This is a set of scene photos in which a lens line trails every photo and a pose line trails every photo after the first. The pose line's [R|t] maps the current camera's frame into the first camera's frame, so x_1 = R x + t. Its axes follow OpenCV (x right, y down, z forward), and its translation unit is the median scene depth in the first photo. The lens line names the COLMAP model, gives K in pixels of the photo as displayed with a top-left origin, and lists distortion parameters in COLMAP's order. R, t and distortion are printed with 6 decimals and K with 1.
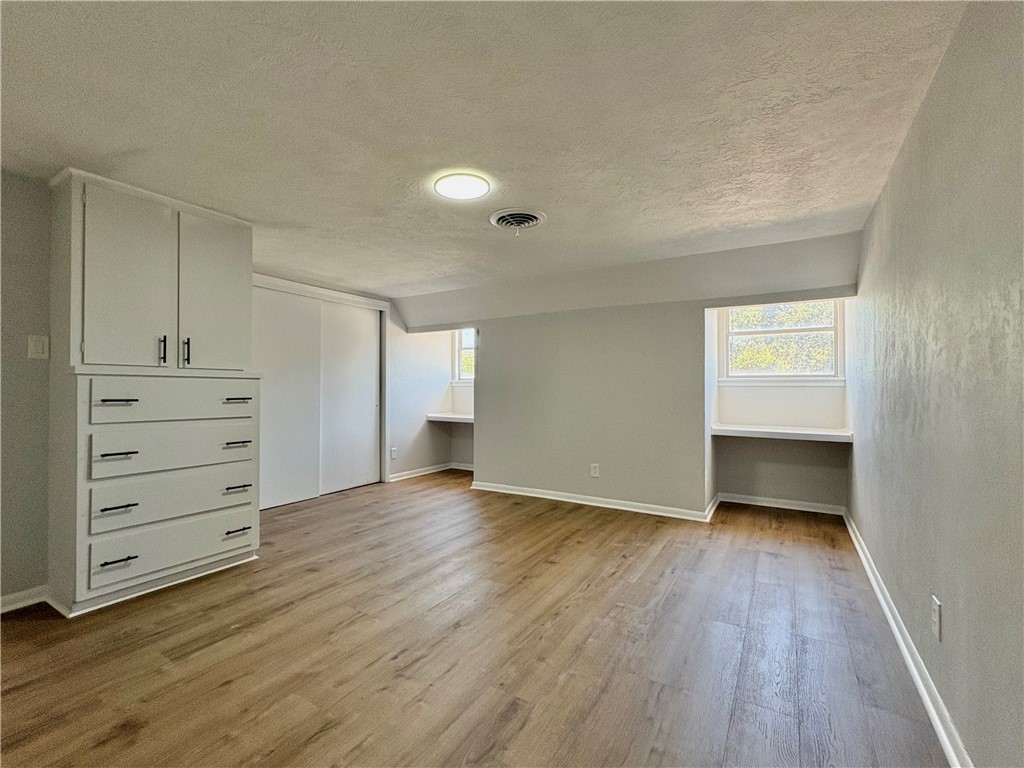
lens RADIAL K [[410.3, 0, 512.0], [0, 410.3, 384.0], [0, 0, 1]] dist [0.002371, 0.000377]
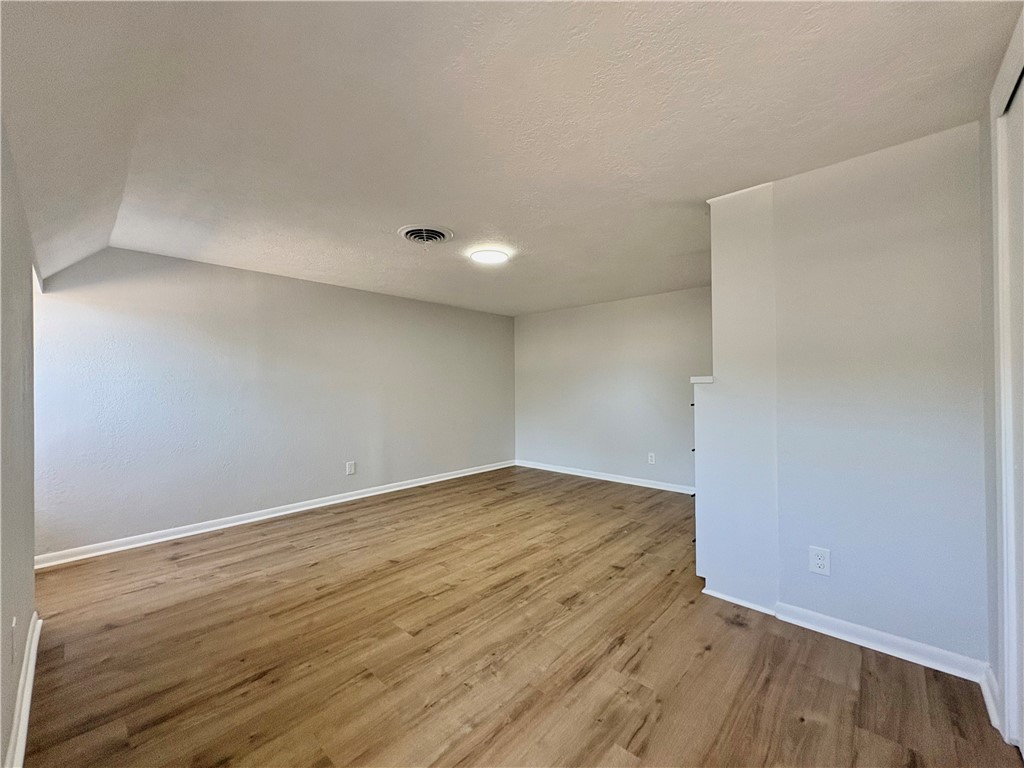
lens RADIAL K [[410.3, 0, 512.0], [0, 410.3, 384.0], [0, 0, 1]] dist [0.002371, 0.000377]
pose [[-0.969114, 0.005700, 0.246546, -0.443192], [0.001596, 0.999857, -0.016844, 0.006584], [-0.246606, -0.015931, -0.968985, 1.905558]]
